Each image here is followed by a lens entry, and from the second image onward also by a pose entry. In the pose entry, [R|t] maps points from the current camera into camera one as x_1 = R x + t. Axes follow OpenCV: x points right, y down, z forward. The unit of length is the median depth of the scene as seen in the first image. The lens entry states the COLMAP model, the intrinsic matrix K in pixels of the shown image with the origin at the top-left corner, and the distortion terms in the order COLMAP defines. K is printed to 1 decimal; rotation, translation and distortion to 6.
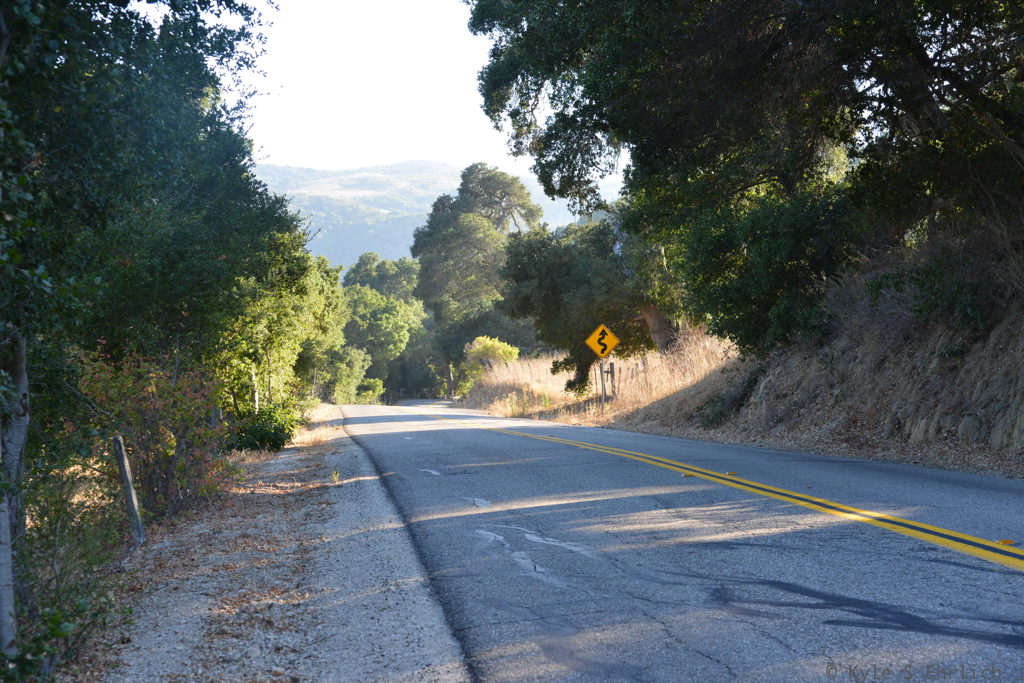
lens RADIAL K [[1783.5, 0, 512.6], [0, 1783.5, 341.3], [0, 0, 1]] dist [-0.041472, -0.065515]
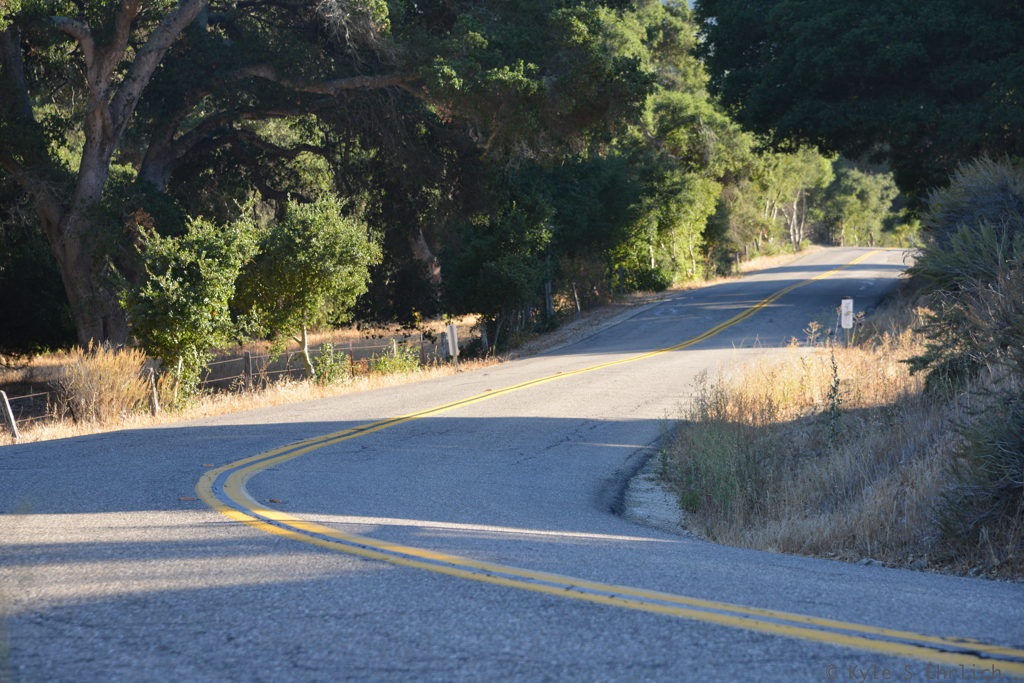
lens RADIAL K [[3463.3, 0, 515.2], [0, 3463.3, 346.5], [0, 0, 1]] dist [0.102395, 2.239832]
pose [[0.970555, 0.013331, -0.240509, 0.284461], [0.004078, 0.997415, 0.071741, -0.067901], [0.240844, -0.070610, 0.967992, -1.223316]]
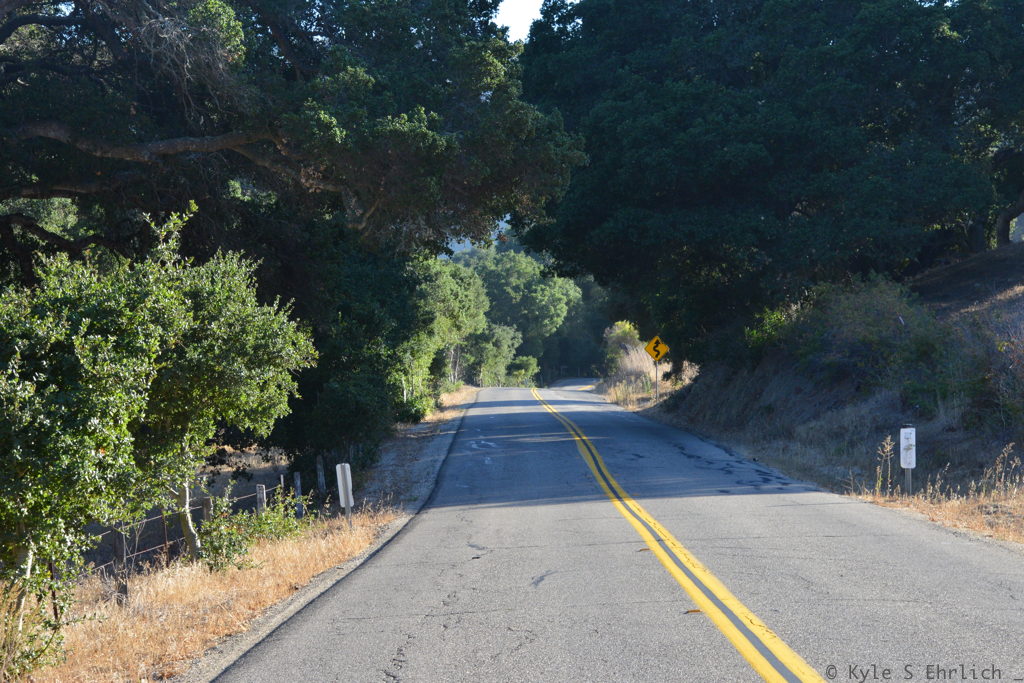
lens RADIAL K [[2582.6, 0, 513.2], [0, 2582.6, 343.3], [0, 0, 1]] dist [-0.016054, 0.157782]
pose [[0.995244, 0.005952, -0.097228, 0.105282], [-0.003756, 0.999734, 0.022755, -0.038220], [0.097338, -0.022282, 0.995002, -0.763816]]
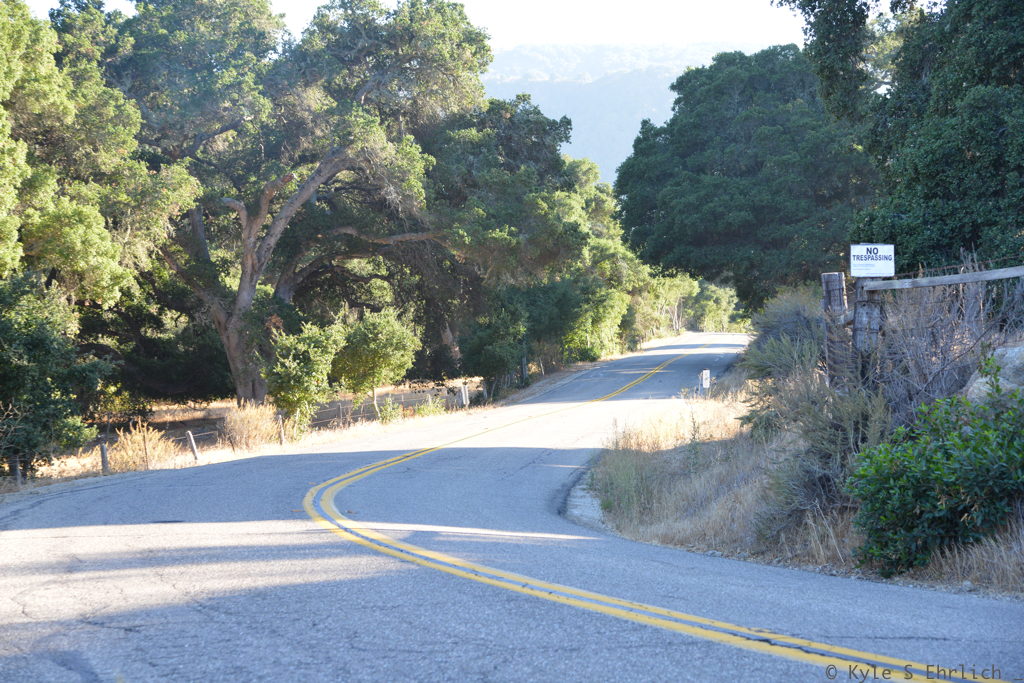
lens RADIAL K [[2117.9, 0, 510.2], [0, 2117.9, 345.0], [0, 0, 1]] dist [0.012503, 0.463649]
pose [[0.971032, 0.007092, -0.238846, 0.285606], [0.005063, 0.998724, 0.050239, -0.071847], [0.238897, -0.049993, 0.969757, -1.222669]]
